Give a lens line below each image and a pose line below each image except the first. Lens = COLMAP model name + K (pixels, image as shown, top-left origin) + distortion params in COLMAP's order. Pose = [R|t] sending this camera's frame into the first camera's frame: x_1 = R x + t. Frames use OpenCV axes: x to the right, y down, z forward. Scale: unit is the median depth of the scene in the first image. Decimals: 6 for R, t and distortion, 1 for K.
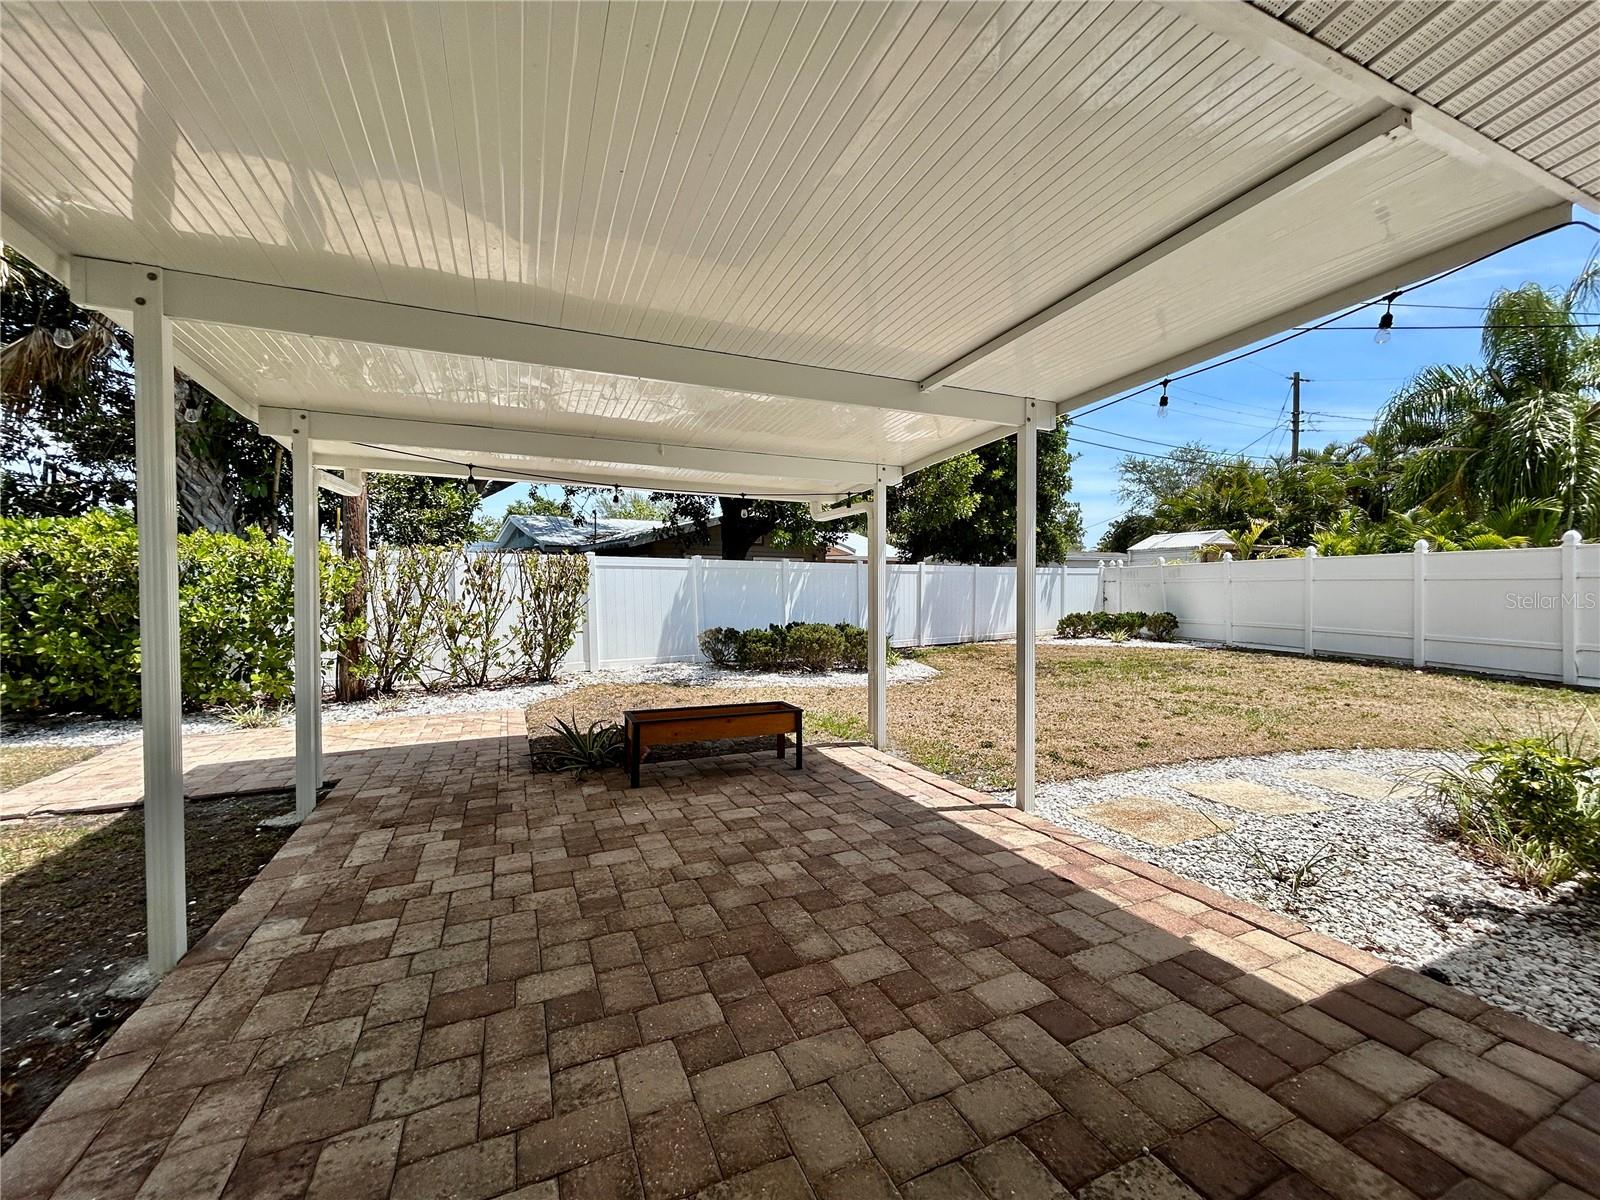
lens RADIAL K [[645.5, 0, 798.9], [0, 645.5, 601.5], [0, 0, 1]] dist [0.000514, -0.000372]
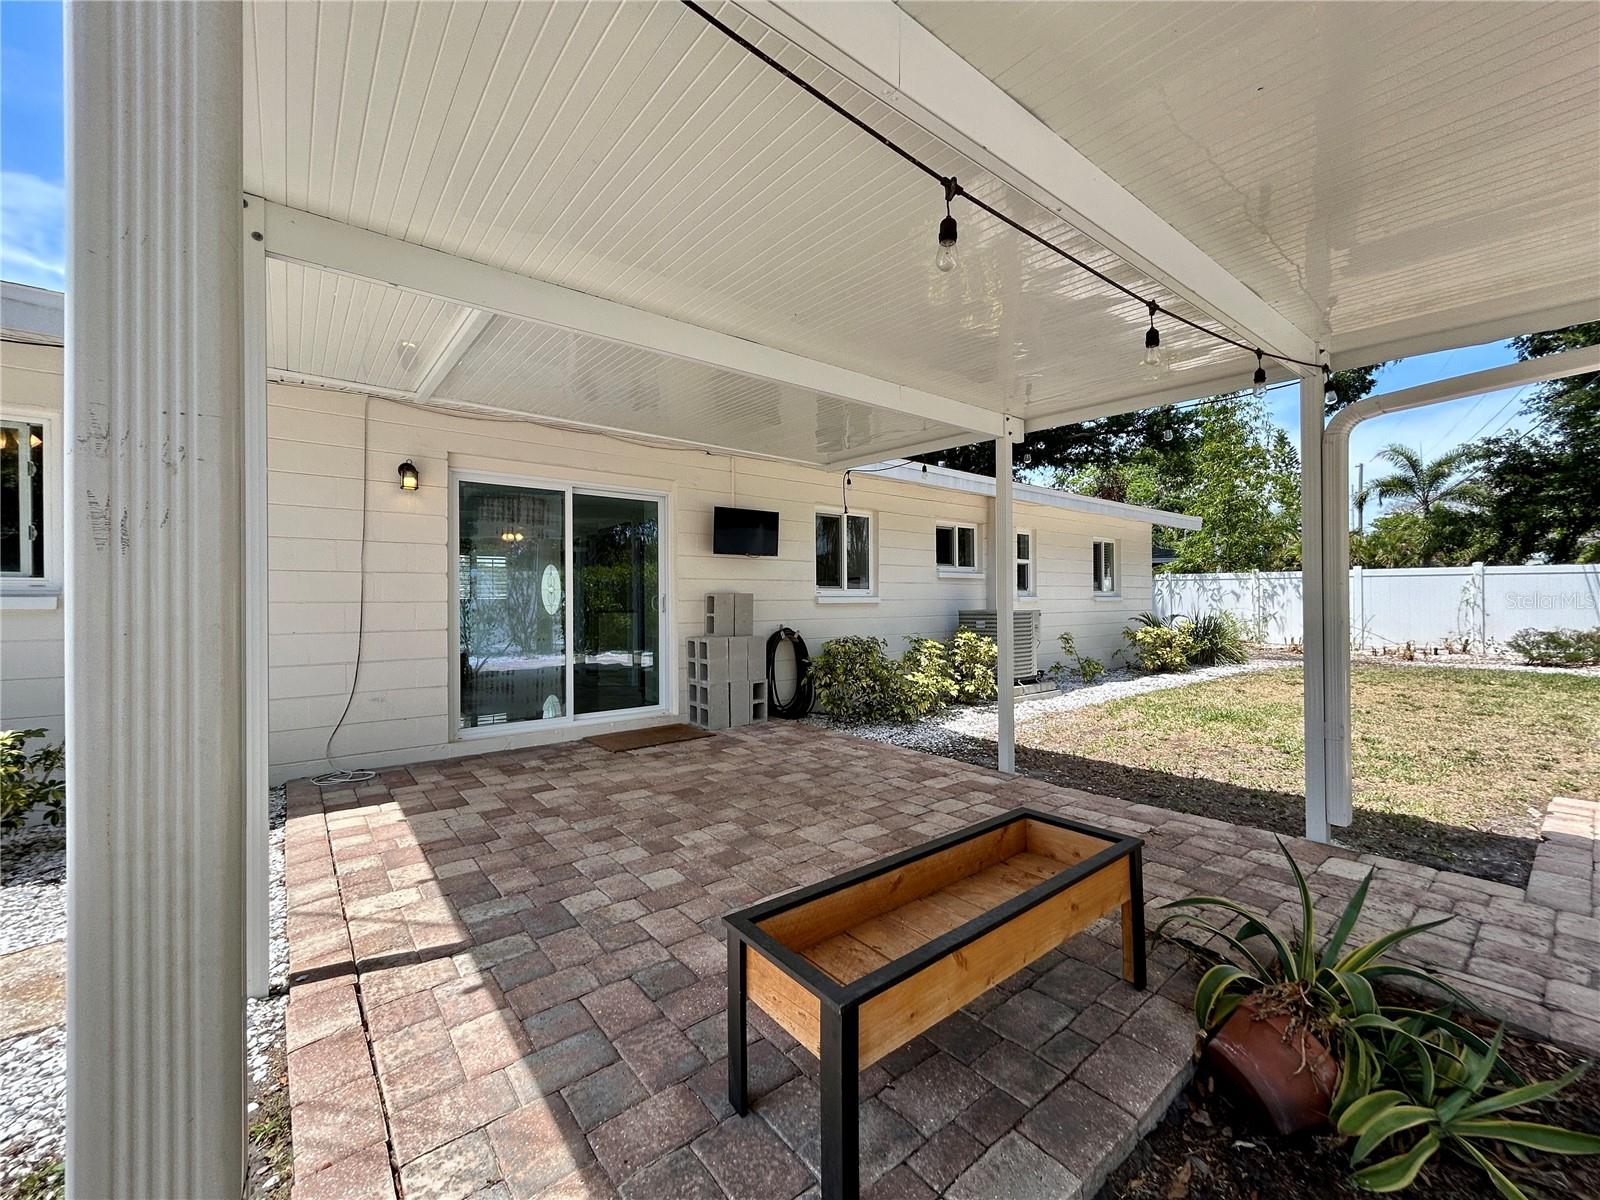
lens RADIAL K [[645.5, 0, 798.9], [0, 645.5, 601.5], [0, 0, 1]] dist [0.000514, -0.000372]
pose [[-0.966827, 0.011586, -0.255170, 0.082738], [0.006508, 0.999764, 0.020738, 0.005480], [0.255350, 0.018389, -0.966674, 2.141821]]
